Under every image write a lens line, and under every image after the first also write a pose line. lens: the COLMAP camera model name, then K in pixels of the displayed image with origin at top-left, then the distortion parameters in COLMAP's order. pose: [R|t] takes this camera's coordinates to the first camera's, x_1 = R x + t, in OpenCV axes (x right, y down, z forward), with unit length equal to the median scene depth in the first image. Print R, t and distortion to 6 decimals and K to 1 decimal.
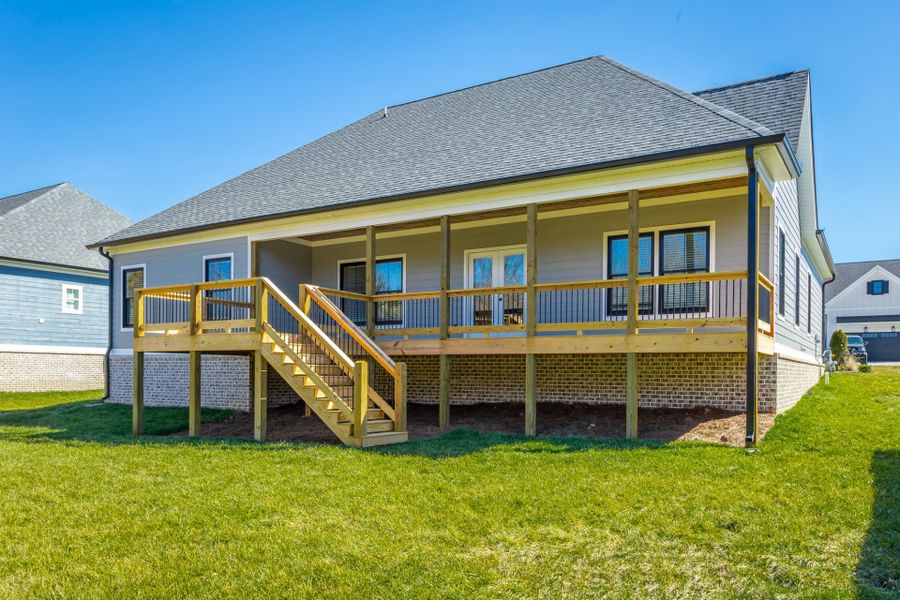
lens RADIAL K [[426.6, 0, 445.5], [0, 426.6, 286.3], [0, 0, 1]] dist [0.000434, -0.000750]
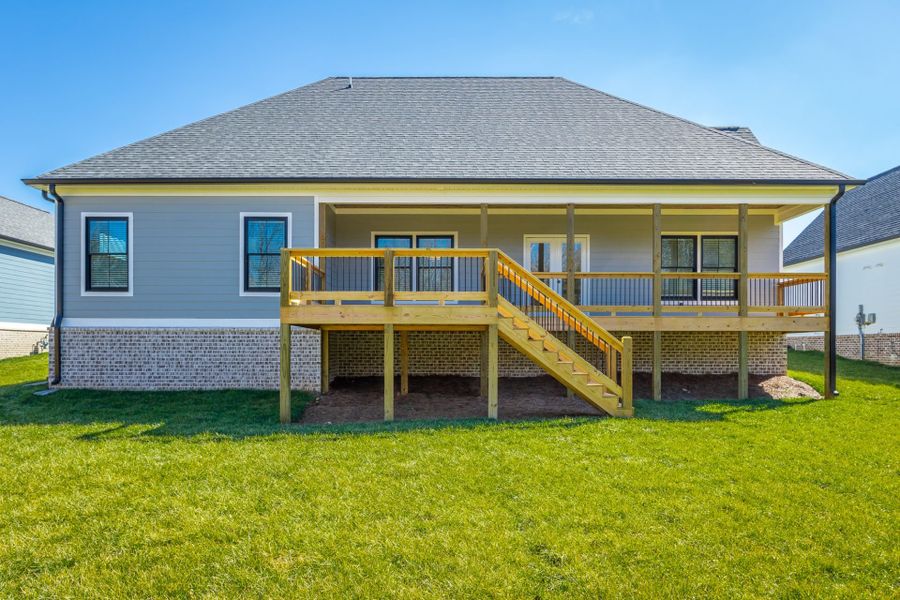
lens RADIAL K [[403.5, 0, 450.0], [0, 403.5, 263.9], [0, 0, 1]] dist [-0.003785, 0.000032]
pose [[0.936245, 0.067705, 0.344762, -0.595530], [-0.065383, 0.997691, -0.018374, 0.025926], [-0.345210, -0.005339, 0.938510, 0.127413]]
